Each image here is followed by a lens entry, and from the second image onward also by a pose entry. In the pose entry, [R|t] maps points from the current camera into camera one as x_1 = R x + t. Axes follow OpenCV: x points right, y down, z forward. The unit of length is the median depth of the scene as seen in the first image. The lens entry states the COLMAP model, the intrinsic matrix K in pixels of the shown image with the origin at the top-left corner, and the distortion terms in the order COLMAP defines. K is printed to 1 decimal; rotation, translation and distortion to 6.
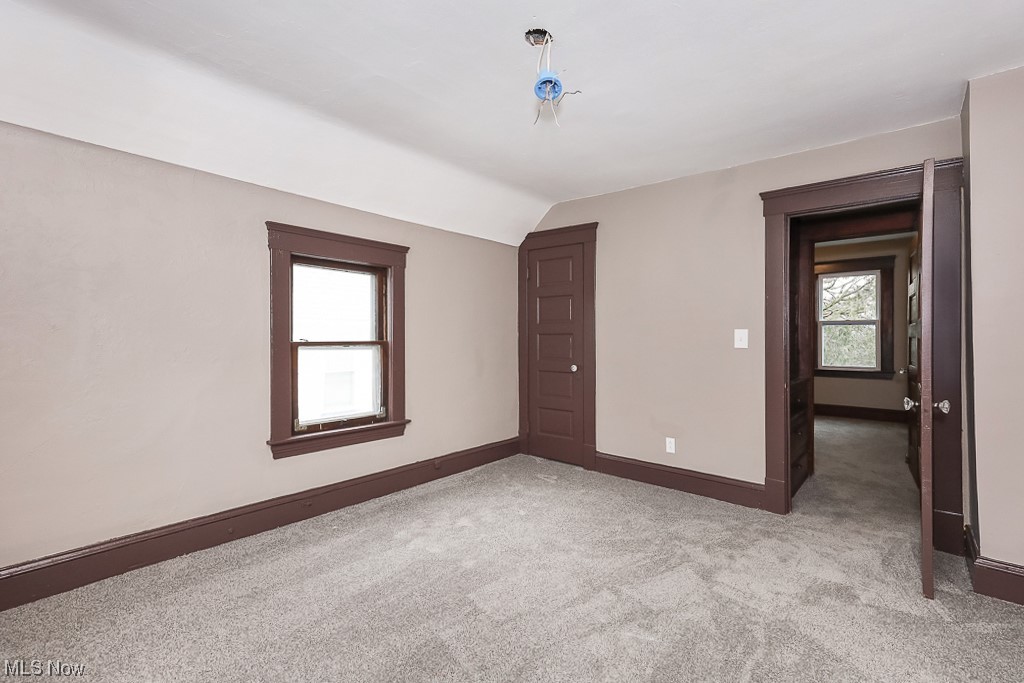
lens RADIAL K [[463.7, 0, 515.4], [0, 463.7, 338.3], [0, 0, 1]] dist [0.020452, 0.000133]
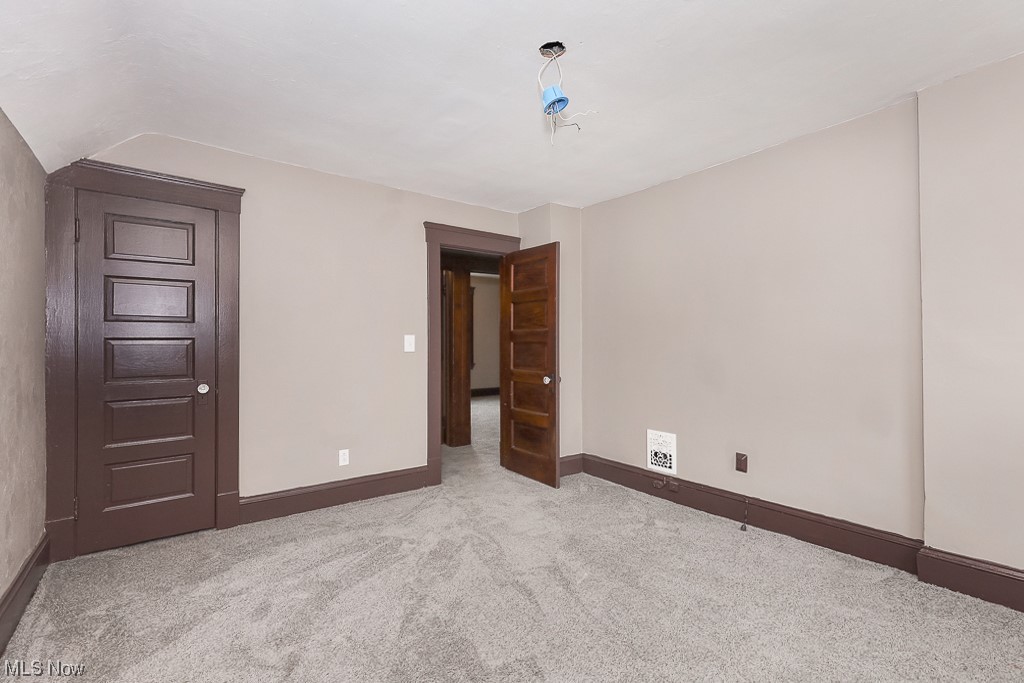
lens RADIAL K [[463.7, 0, 518.8], [0, 463.7, 340.0], [0, 0, 1]] dist [0.020452, 0.000133]
pose [[0.221415, -0.004569, 0.975169, -0.601006], [0.006459, 0.999974, 0.003219, -0.010071], [-0.975158, 0.005586, 0.221439, 0.527695]]
